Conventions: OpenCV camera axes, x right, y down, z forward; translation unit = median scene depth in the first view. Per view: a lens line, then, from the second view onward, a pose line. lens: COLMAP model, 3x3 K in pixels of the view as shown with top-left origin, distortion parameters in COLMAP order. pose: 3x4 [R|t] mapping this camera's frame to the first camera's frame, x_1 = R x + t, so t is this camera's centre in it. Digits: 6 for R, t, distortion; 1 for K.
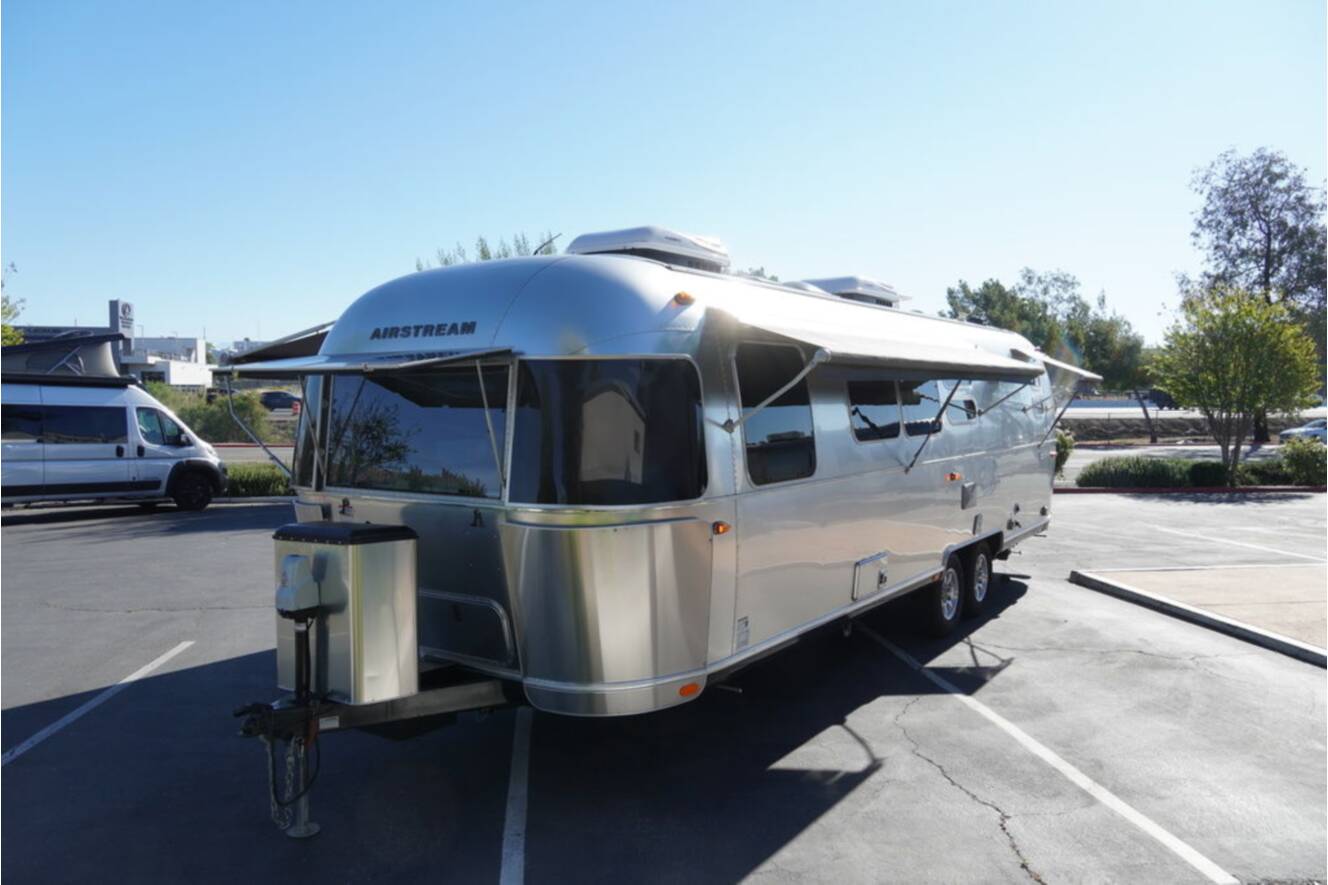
lens RADIAL K [[997.3, 0, 664.0], [0, 997.3, 442.5], [0, 0, 1]] dist [-0.053870, 0.070203]
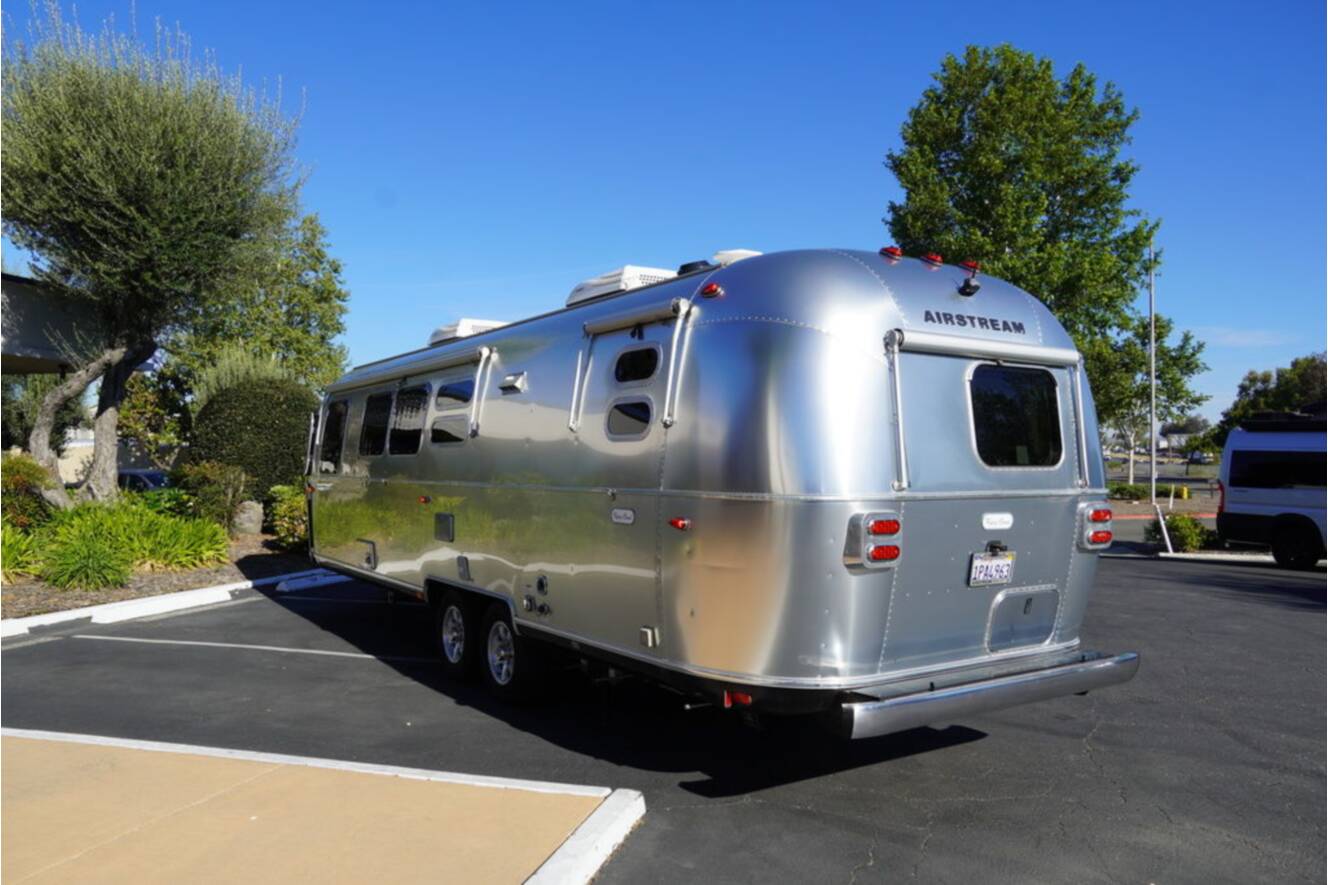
lens RADIAL K [[997.3, 0, 664.0], [0, 997.3, 442.5], [0, 0, 1]] dist [-0.053870, 0.070203]
pose [[-0.400306, -0.019368, -0.916177, 0.880968], [-0.045215, 0.998976, -0.001363, -0.025745], [0.915266, 0.040879, -0.400772, 1.295022]]
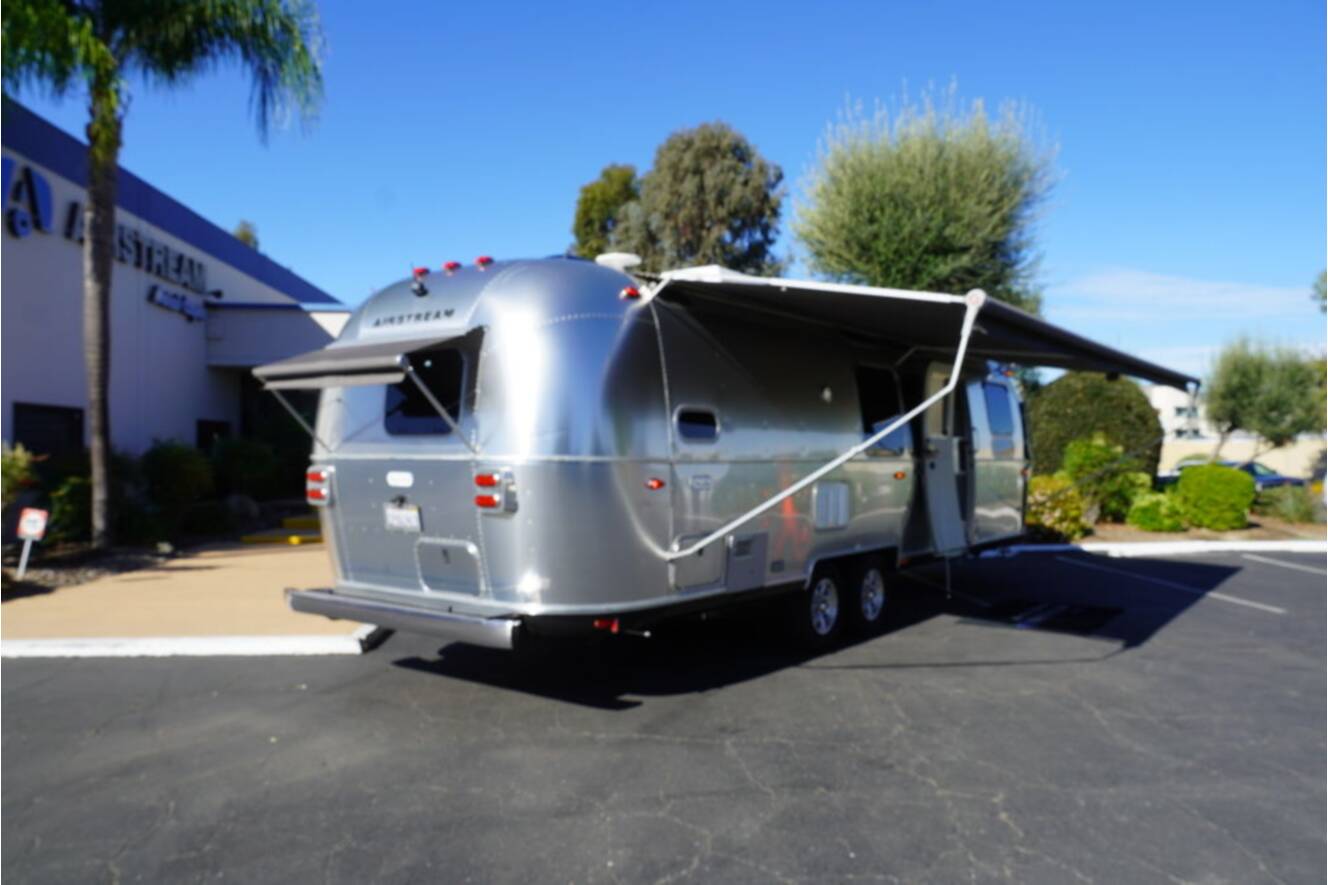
lens RADIAL K [[997.3, 0, 664.0], [0, 997.3, 442.5], [0, 0, 1]] dist [-0.053870, 0.070203]
pose [[-0.997183, 0.001957, 0.074981, 0.136806], [0.004368, 0.999478, 0.032011, -0.036246], [-0.074879, 0.032249, -0.996671, 1.857032]]
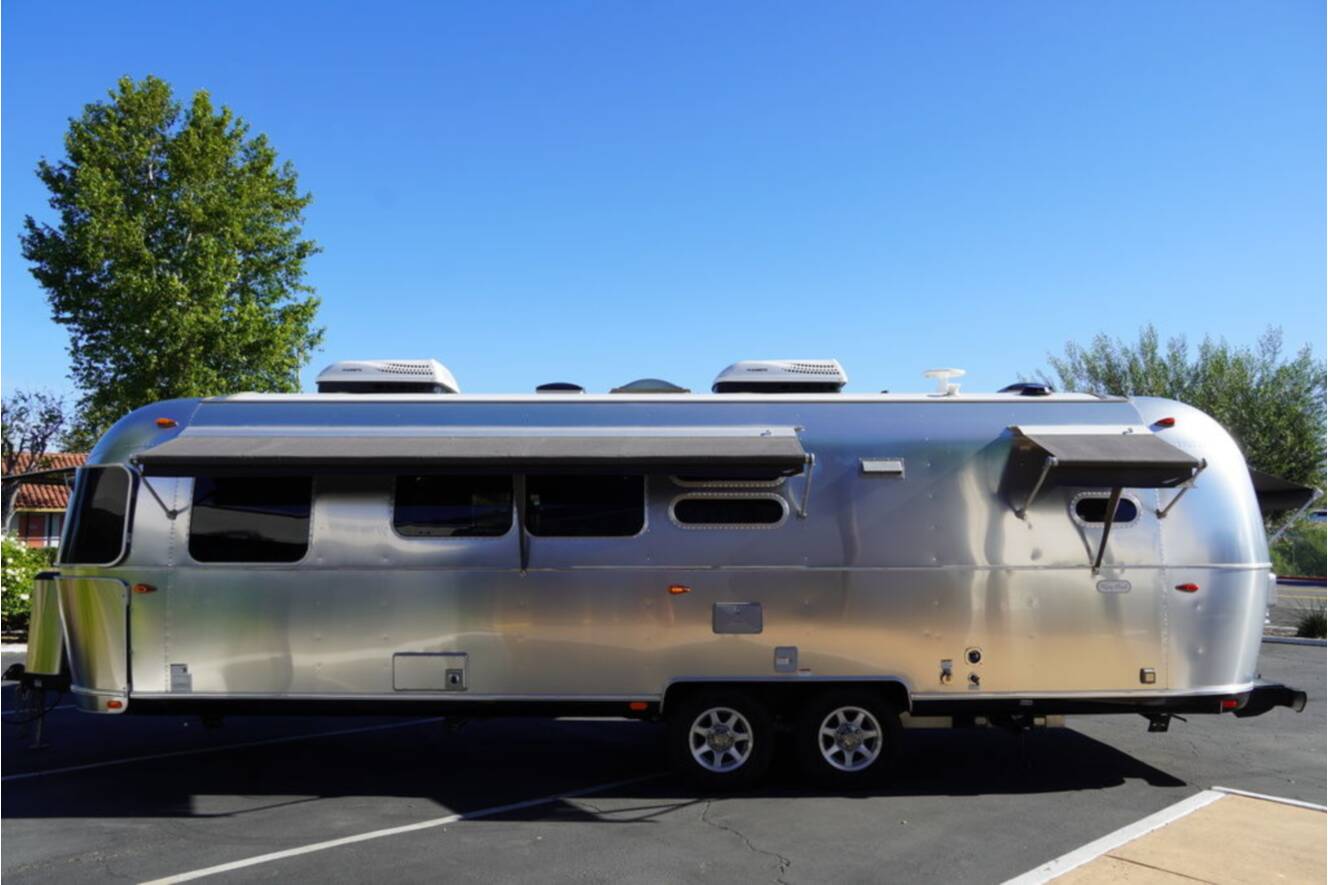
lens RADIAL K [[997.3, 0, 664.0], [0, 997.3, 442.5], [0, 0, 1]] dist [-0.053870, 0.070203]
pose [[0.560176, -0.067157, -0.825647, 0.793791], [-0.040916, 0.993249, -0.108550, 0.002040], [0.827363, 0.094589, 0.553646, 0.413385]]
